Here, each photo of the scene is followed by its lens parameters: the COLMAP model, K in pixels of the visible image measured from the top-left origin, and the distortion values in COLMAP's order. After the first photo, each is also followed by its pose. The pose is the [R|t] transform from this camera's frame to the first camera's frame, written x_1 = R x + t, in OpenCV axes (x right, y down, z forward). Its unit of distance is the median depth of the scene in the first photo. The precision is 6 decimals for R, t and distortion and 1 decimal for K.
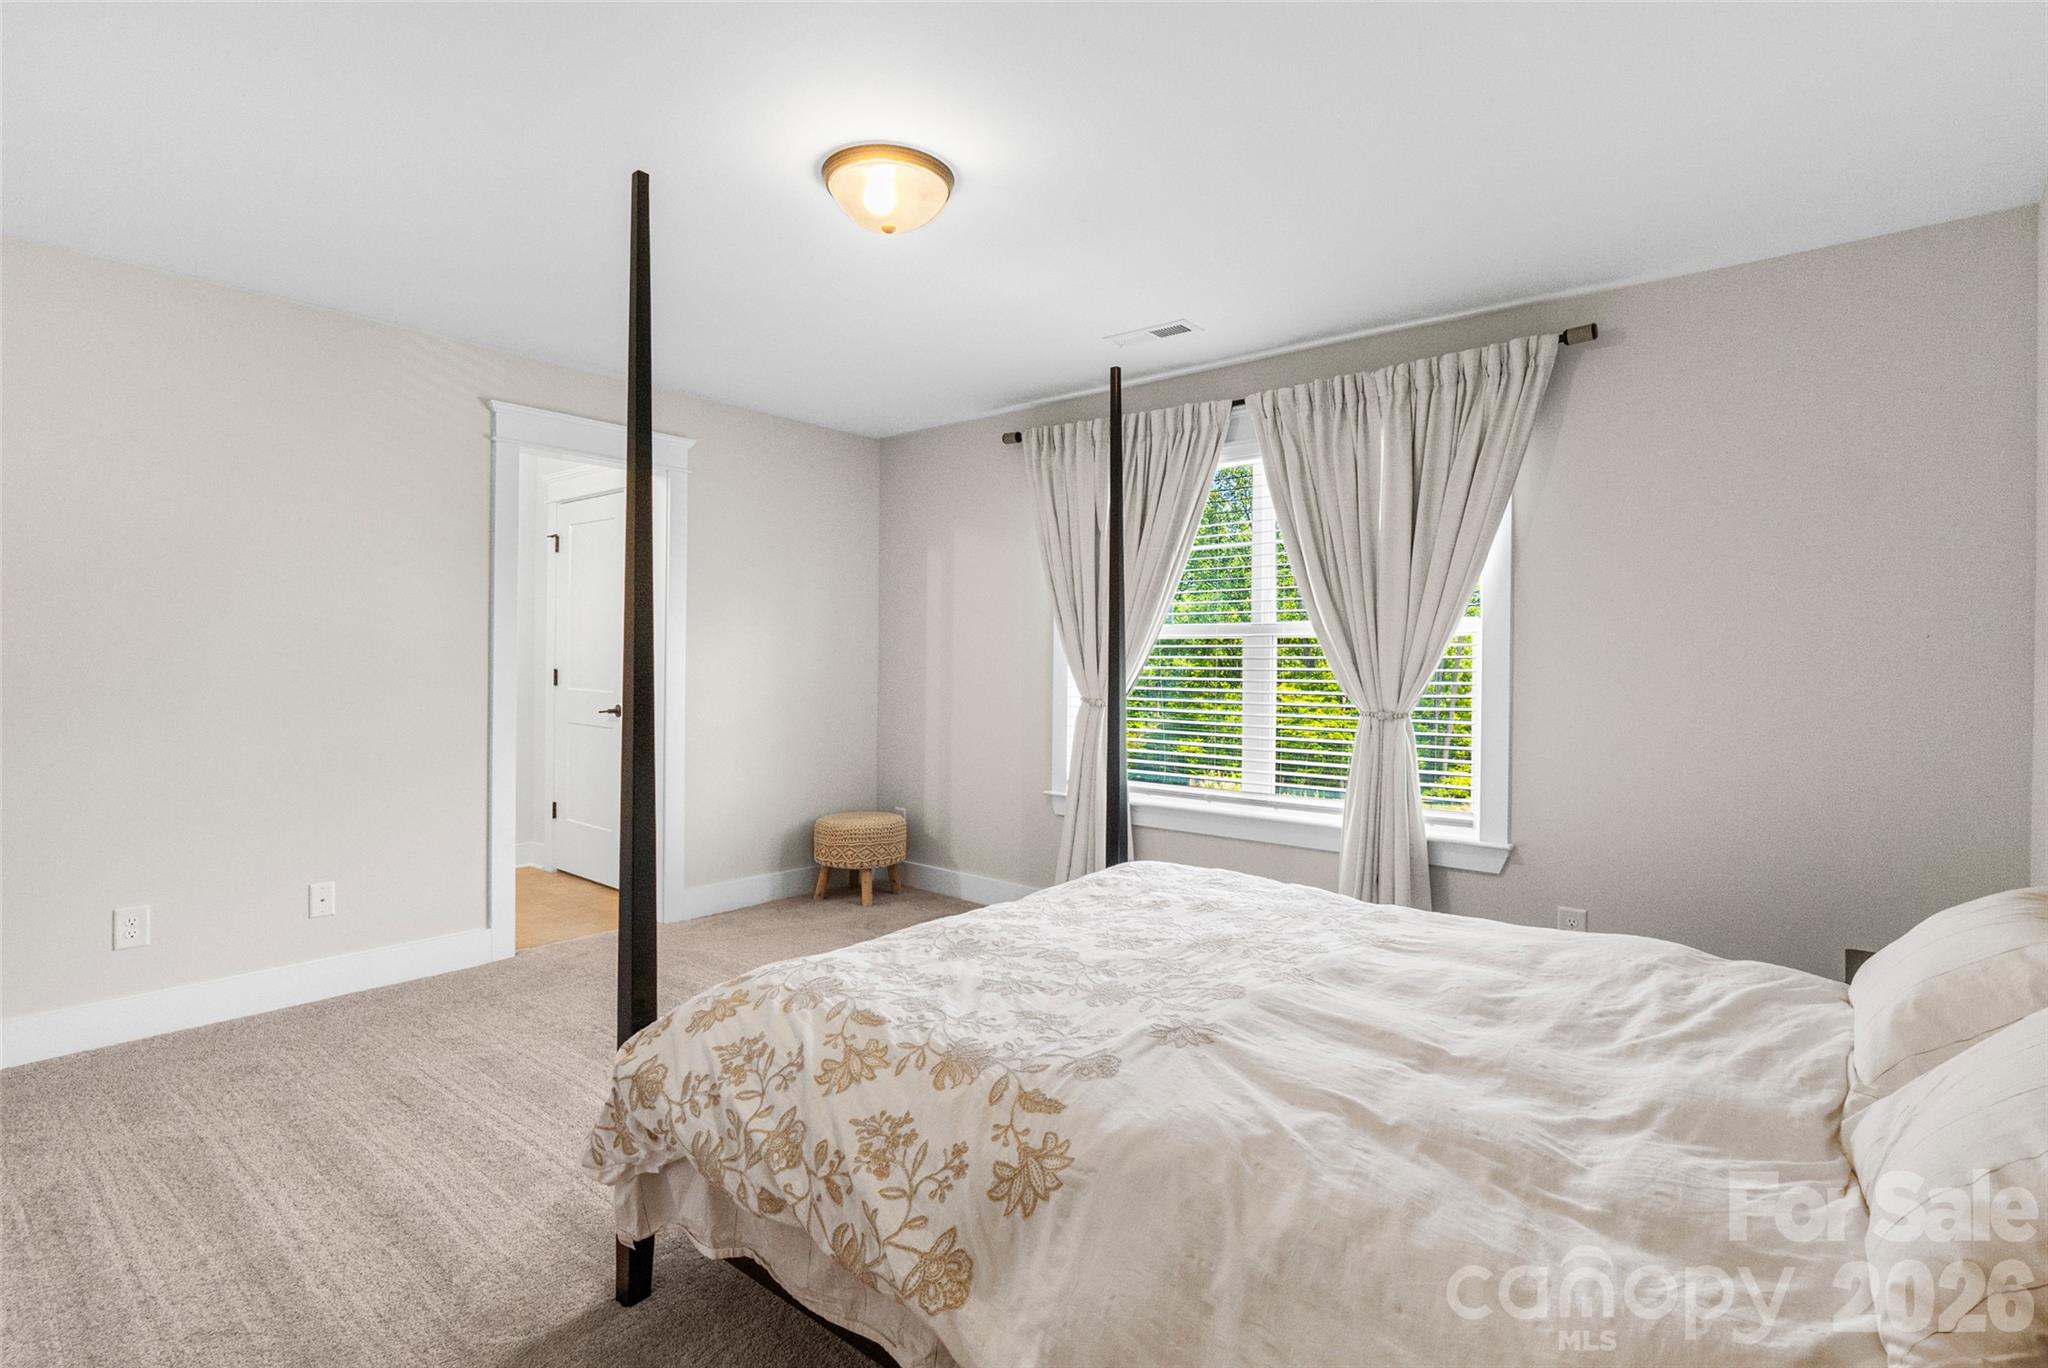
lens RADIAL K [[1050.7, 0, 1095.6], [0, 1050.7, 647.8], [0, 0, 1]] dist [-0.001382, -0.000634]
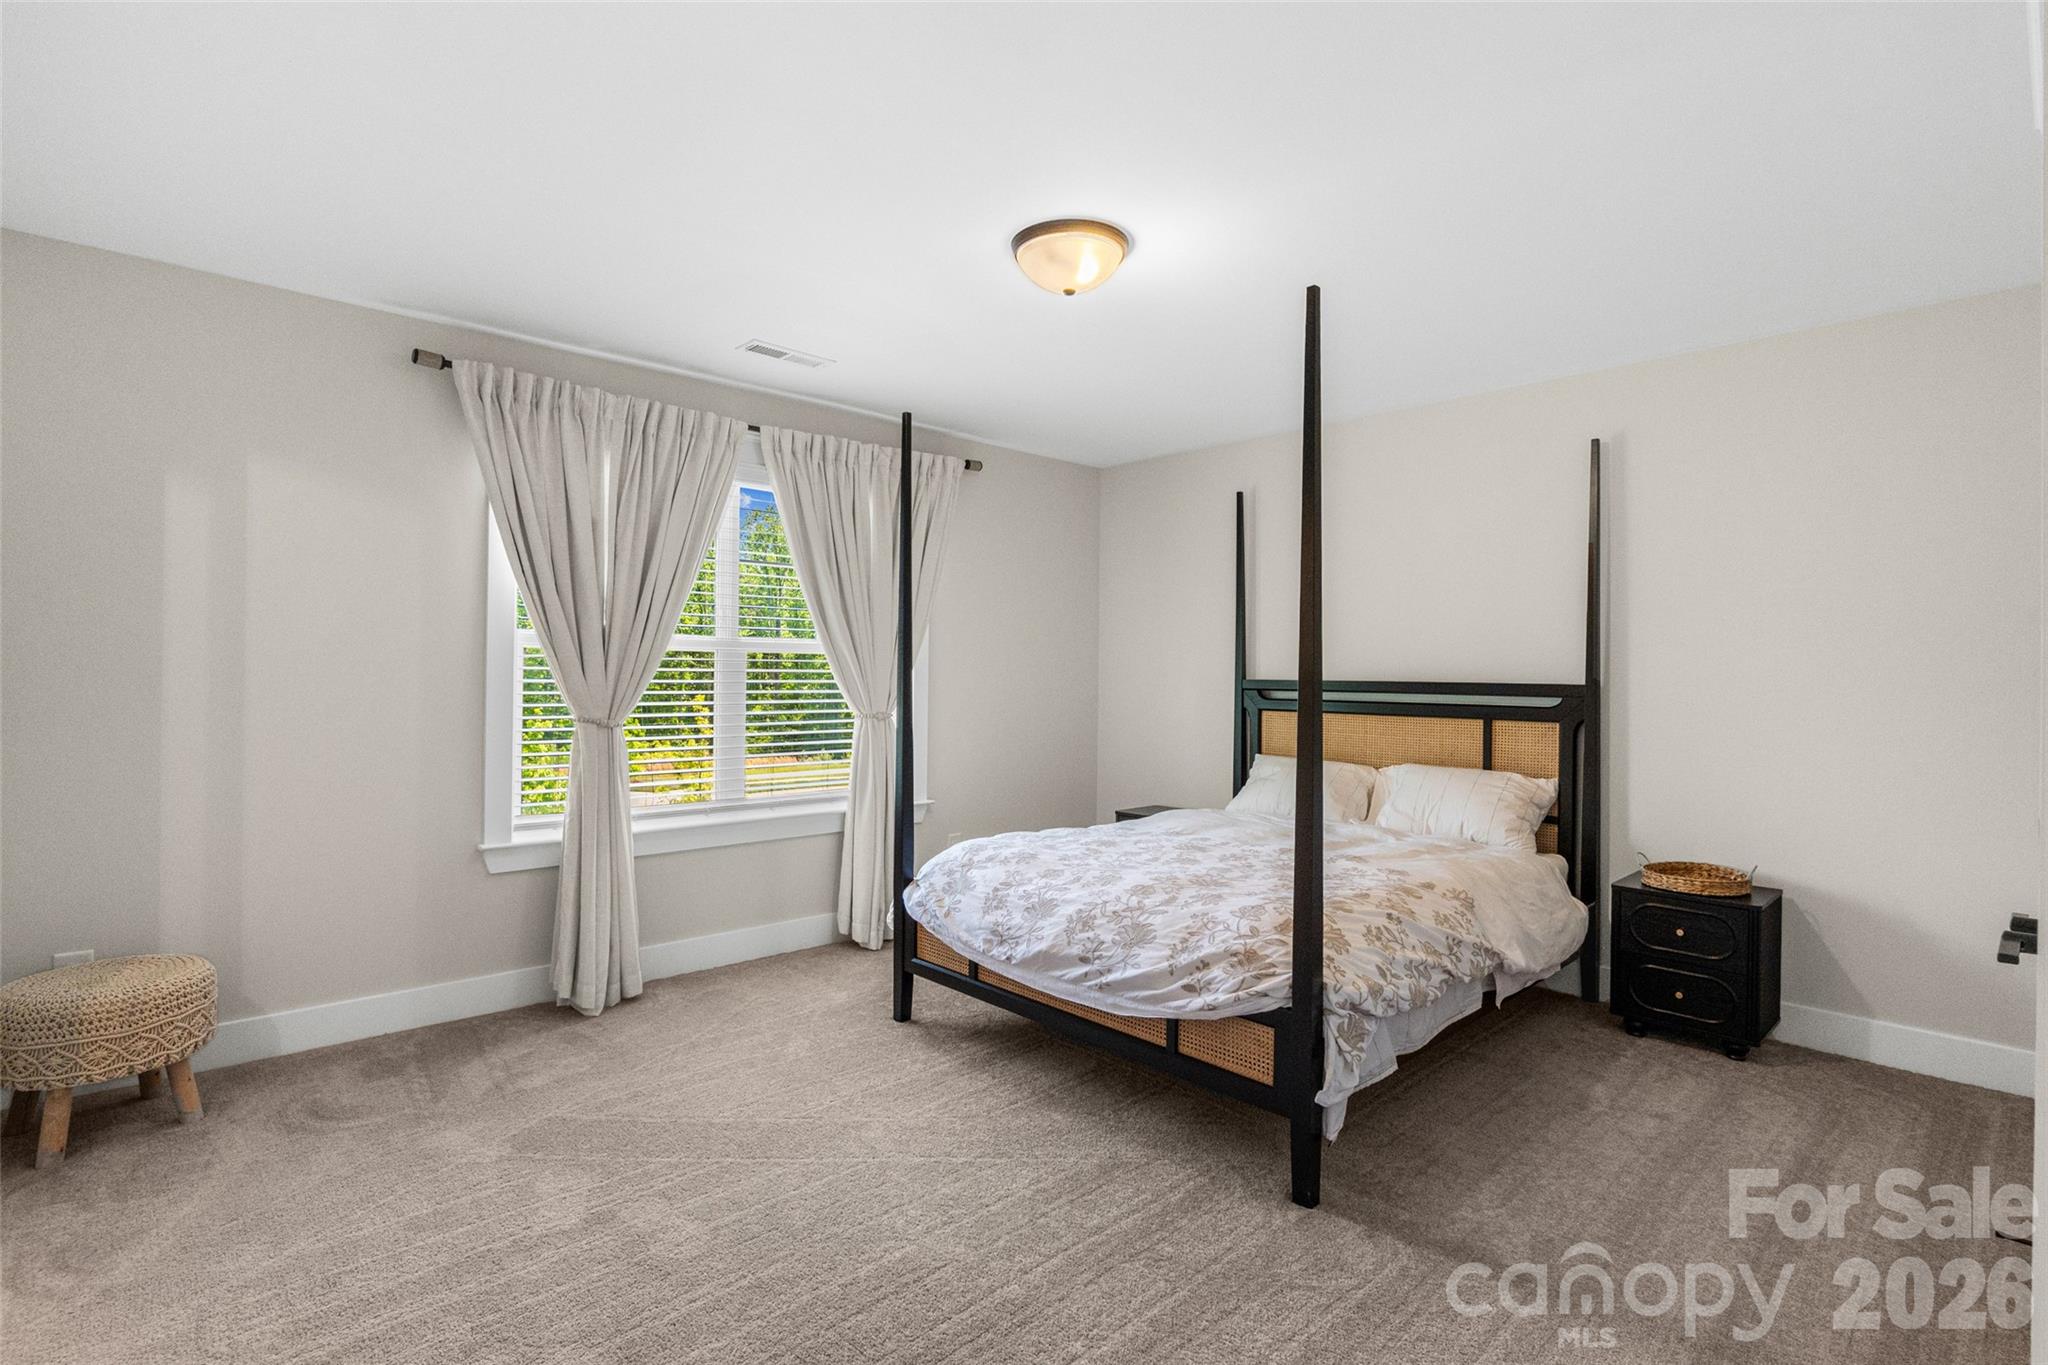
lens RADIAL K [[1000.0, 0, 1031.6], [0, 1000.0, 640.6], [0, 0, 1]] dist [-0.003750, -0.001758]
pose [[0.131253, 0.028743, 0.990932, -0.800609], [-0.023383, 0.999391, -0.025892, -0.001643], [-0.991073, -0.019773, 0.131845, 0.579189]]
